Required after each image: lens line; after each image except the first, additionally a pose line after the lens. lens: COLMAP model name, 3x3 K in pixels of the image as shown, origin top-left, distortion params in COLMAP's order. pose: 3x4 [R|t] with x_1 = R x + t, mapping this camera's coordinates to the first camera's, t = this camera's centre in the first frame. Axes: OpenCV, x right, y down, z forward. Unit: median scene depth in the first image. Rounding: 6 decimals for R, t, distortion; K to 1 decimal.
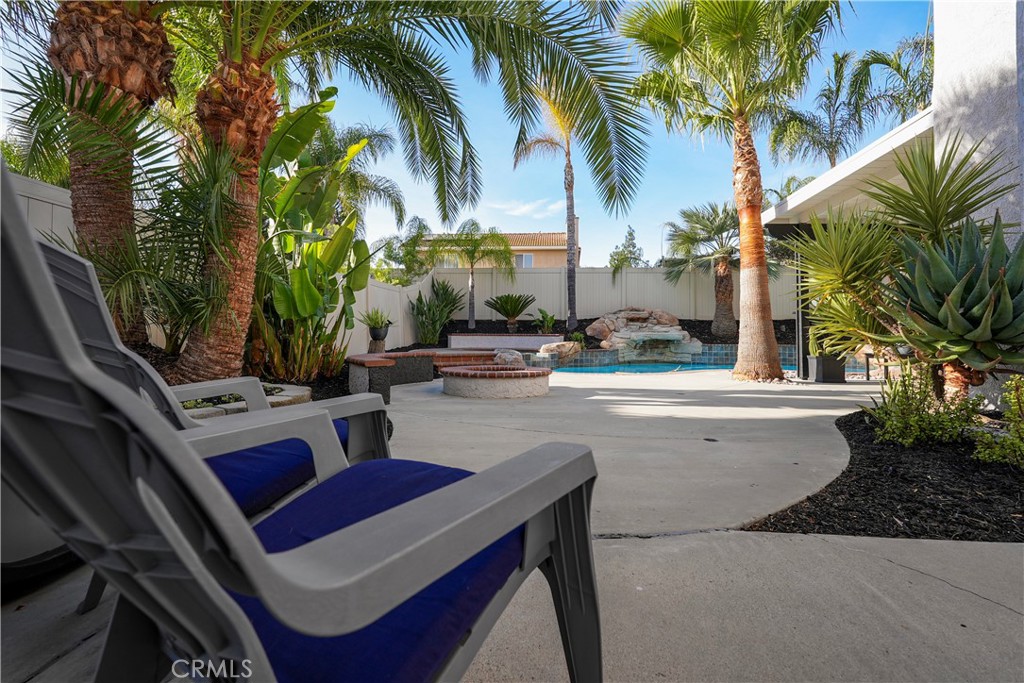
lens RADIAL K [[463.8, 0, 511.2], [0, 463.8, 331.7], [0, 0, 1]] dist [0.002686, 0.000946]
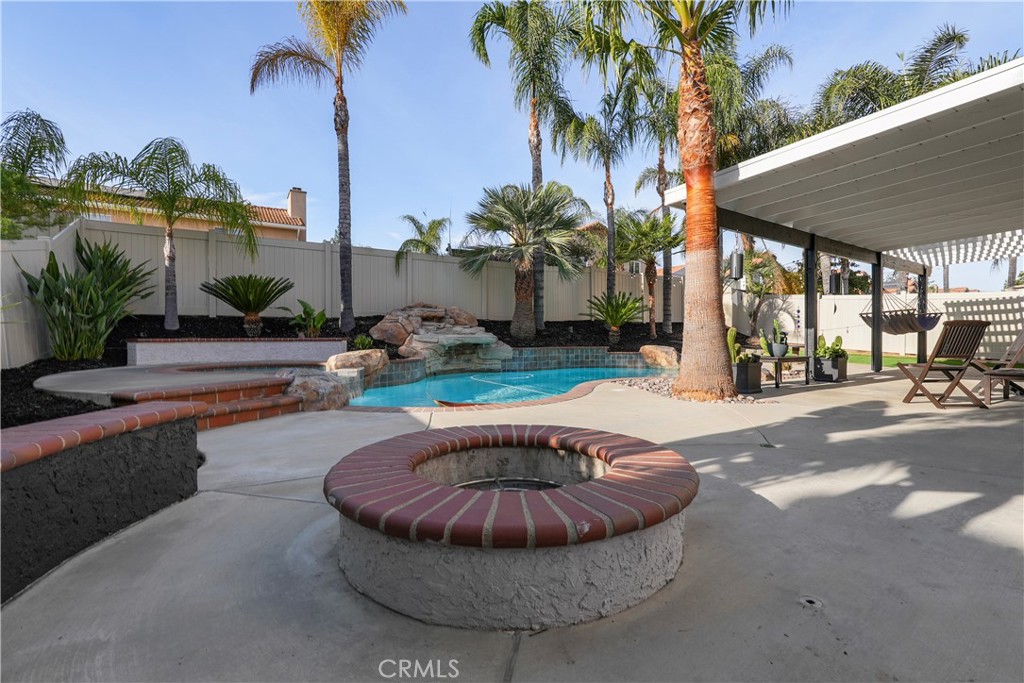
lens RADIAL K [[463.8, 0, 523.1], [0, 463.8, 342.1], [0, 0, 1]] dist [0.002686, 0.000946]
pose [[0.804525, -0.014705, 0.593737, -0.079678], [0.002715, 0.999774, 0.021083, -0.002345], [-0.593913, -0.015349, 0.804383, 0.272217]]
